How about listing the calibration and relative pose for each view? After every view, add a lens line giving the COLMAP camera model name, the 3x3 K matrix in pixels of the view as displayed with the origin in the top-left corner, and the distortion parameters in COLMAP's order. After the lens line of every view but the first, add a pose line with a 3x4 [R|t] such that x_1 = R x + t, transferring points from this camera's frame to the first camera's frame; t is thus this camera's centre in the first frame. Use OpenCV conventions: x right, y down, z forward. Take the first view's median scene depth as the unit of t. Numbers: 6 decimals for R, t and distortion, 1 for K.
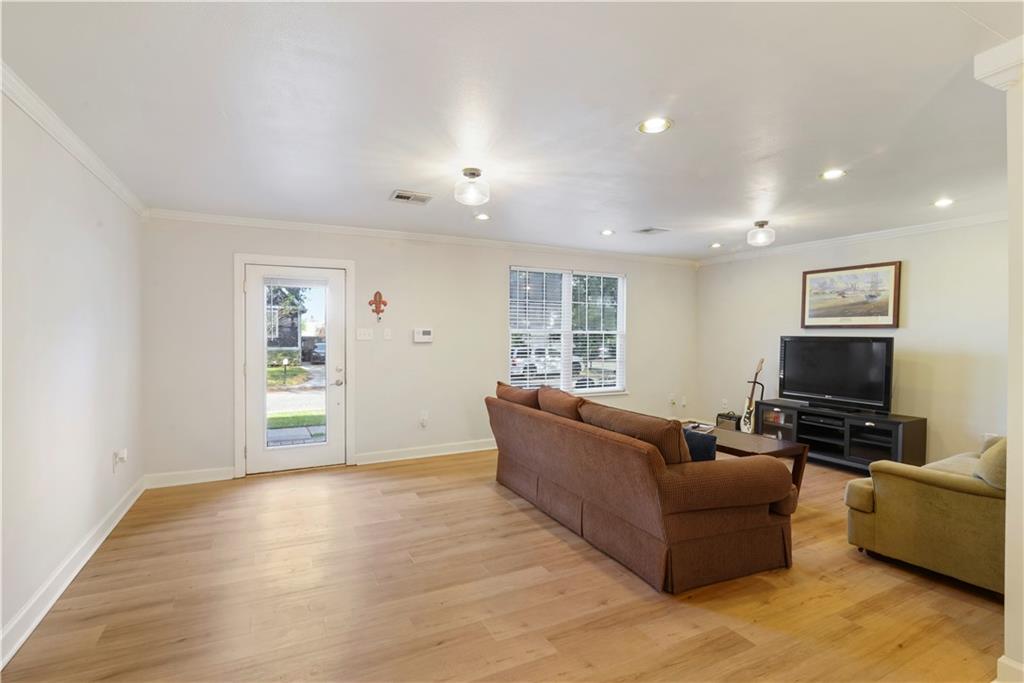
lens RADIAL K [[474.2, 0, 511.1], [0, 474.2, 342.0], [0, 0, 1]] dist [-0.019348, 0.001157]
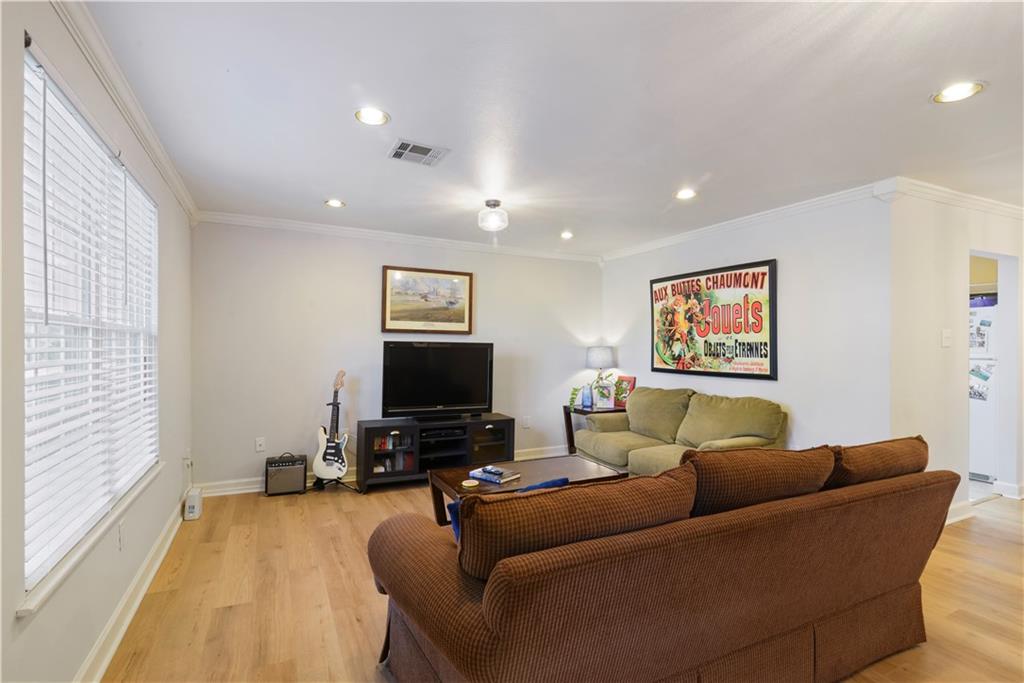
lens RADIAL K [[474.2, 0, 510.2], [0, 474.2, 346.0], [0, 0, 1]] dist [-0.019348, 0.001157]
pose [[0.006406, -0.004119, 0.999971, -0.248318], [0.006388, 0.999971, 0.004078, -0.006547], [-0.999959, 0.006362, 0.006432, 0.822327]]
